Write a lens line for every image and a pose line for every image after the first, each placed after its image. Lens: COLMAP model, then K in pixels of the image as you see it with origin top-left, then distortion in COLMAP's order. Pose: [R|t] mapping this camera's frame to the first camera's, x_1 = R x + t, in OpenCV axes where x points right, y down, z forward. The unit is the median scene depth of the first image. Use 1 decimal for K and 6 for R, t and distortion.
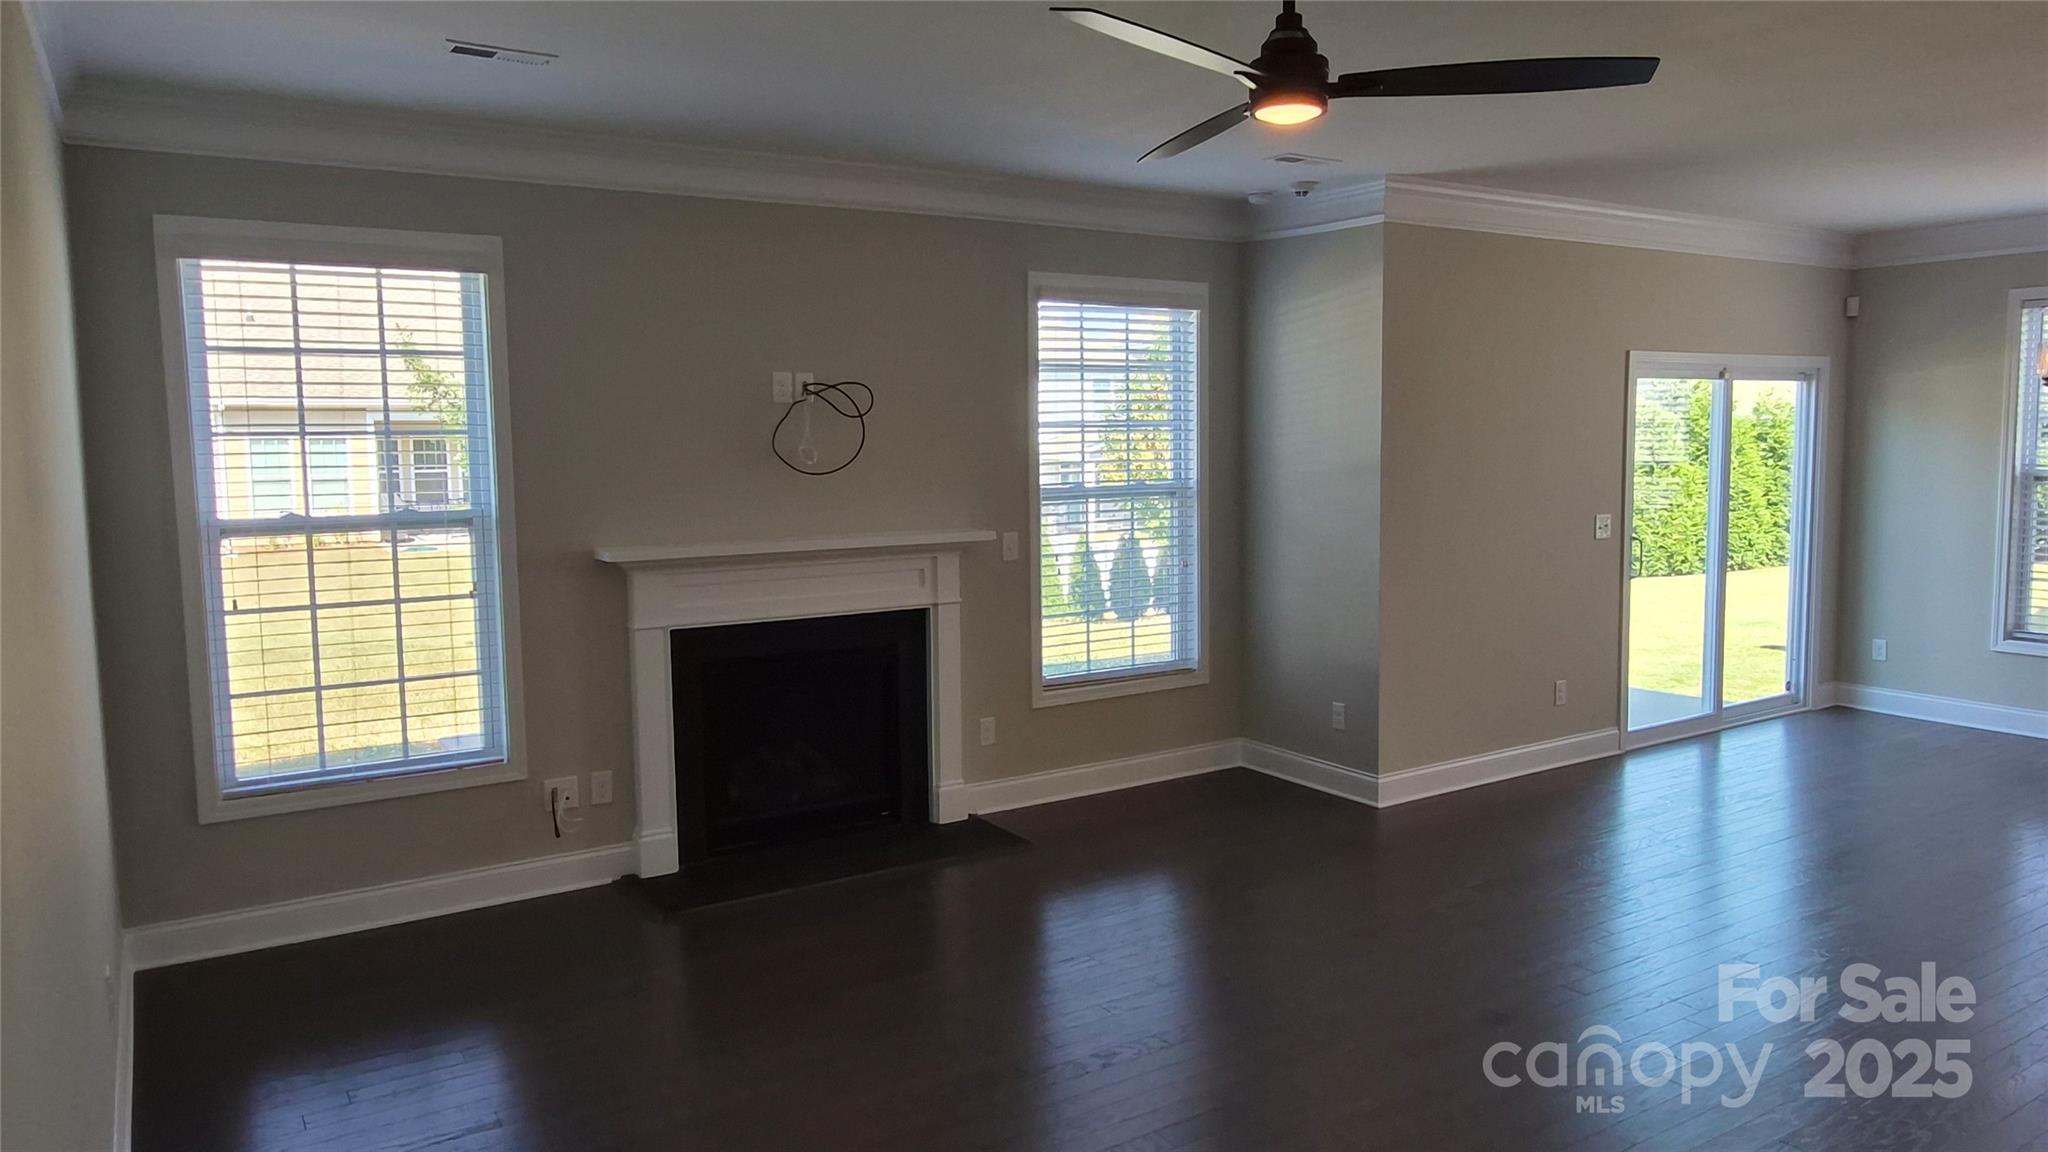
lens RADIAL K [[1405.0, 0, 1030.0], [0, 1405.0, 553.9], [0, 0, 1]] dist [0.003434, -0.004031]
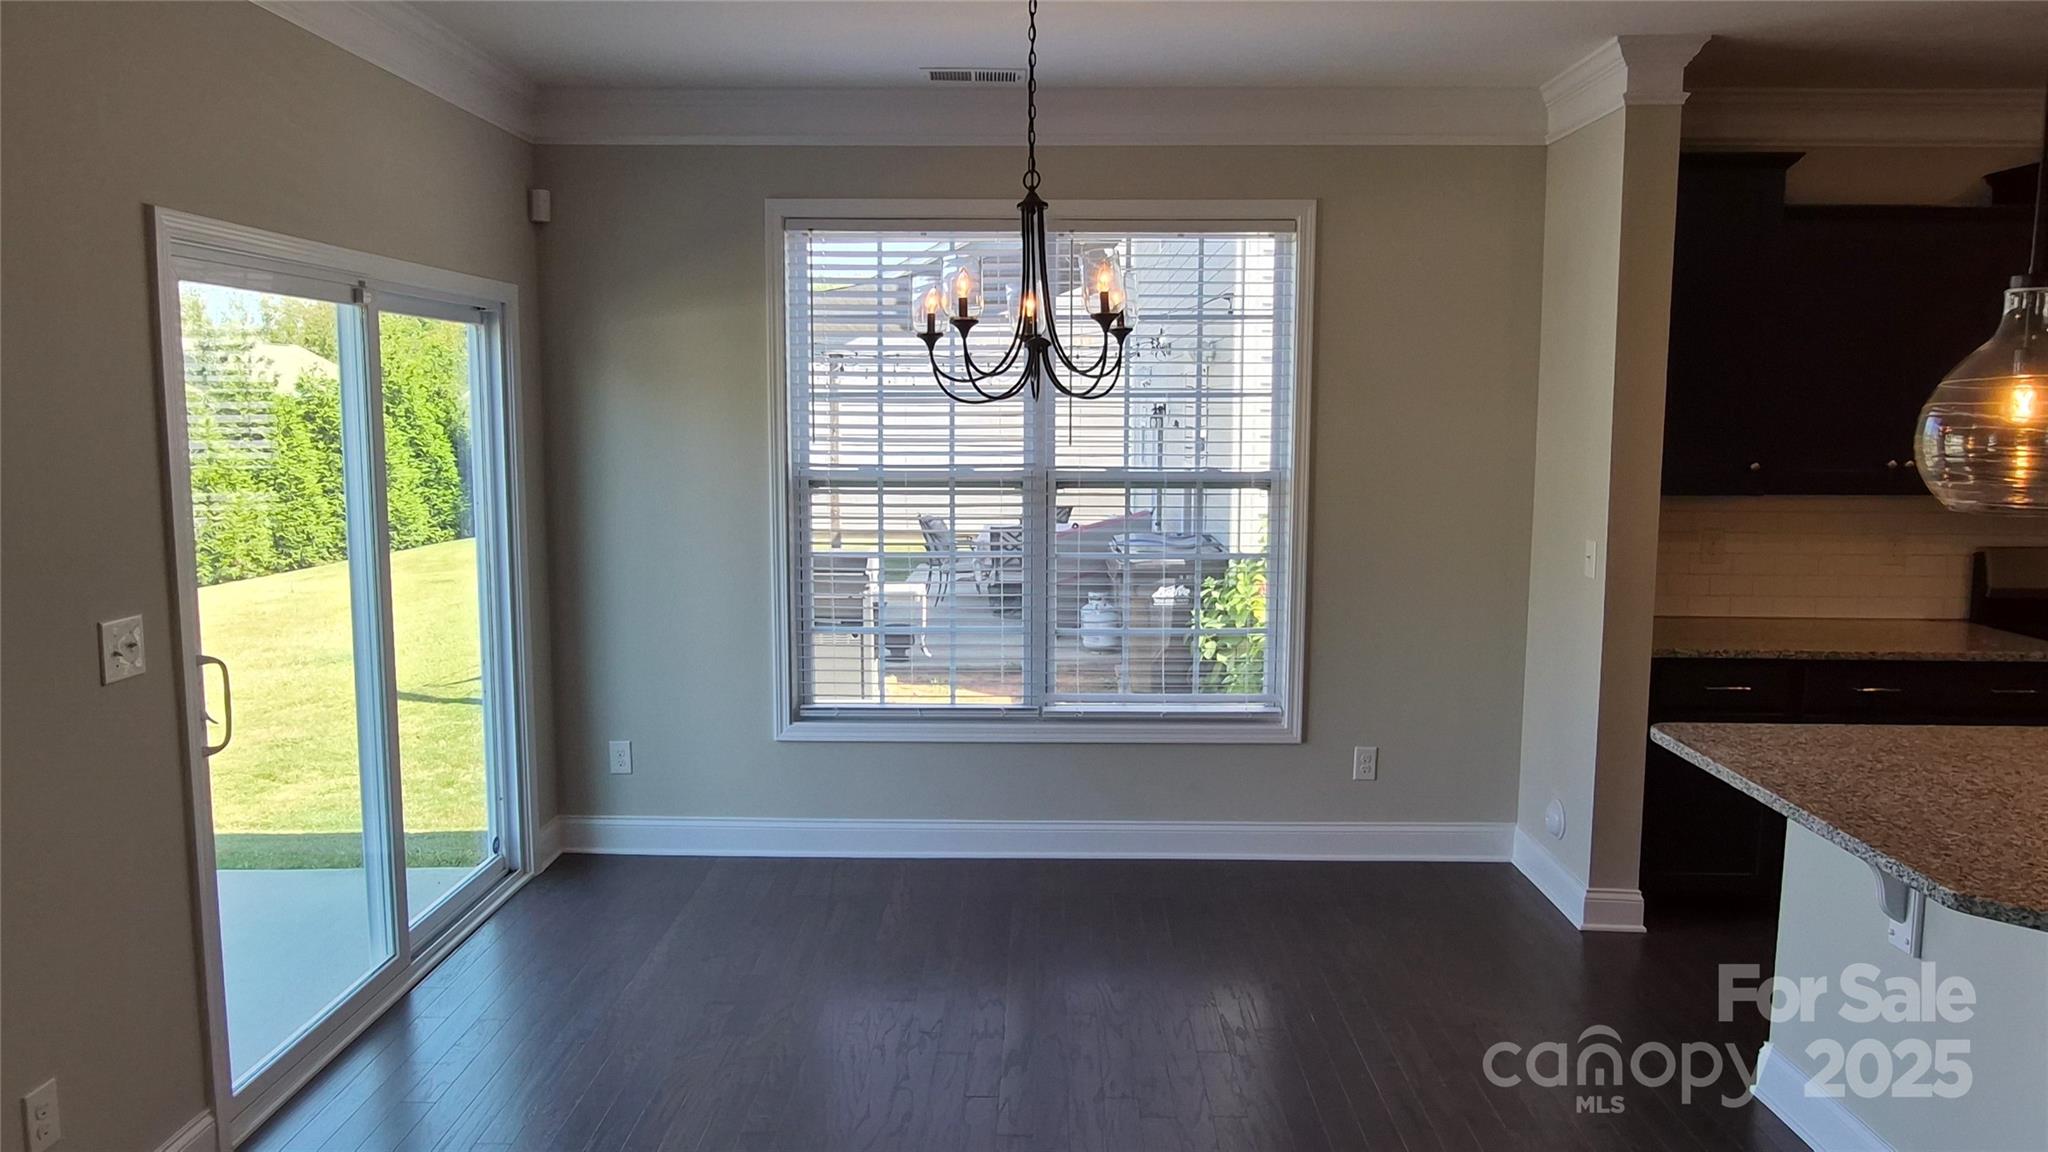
lens RADIAL K [[1405.0, 0, 1025.6], [0, 1405.0, 572.4], [0, 0, 1]] dist [0.003434, -0.004031]
pose [[0.574871, -0.082843, 0.814040, 0.229919], [0.059926, 0.996453, 0.059087, -0.048064], [-0.816047, 0.014815, 0.577796, 0.556604]]
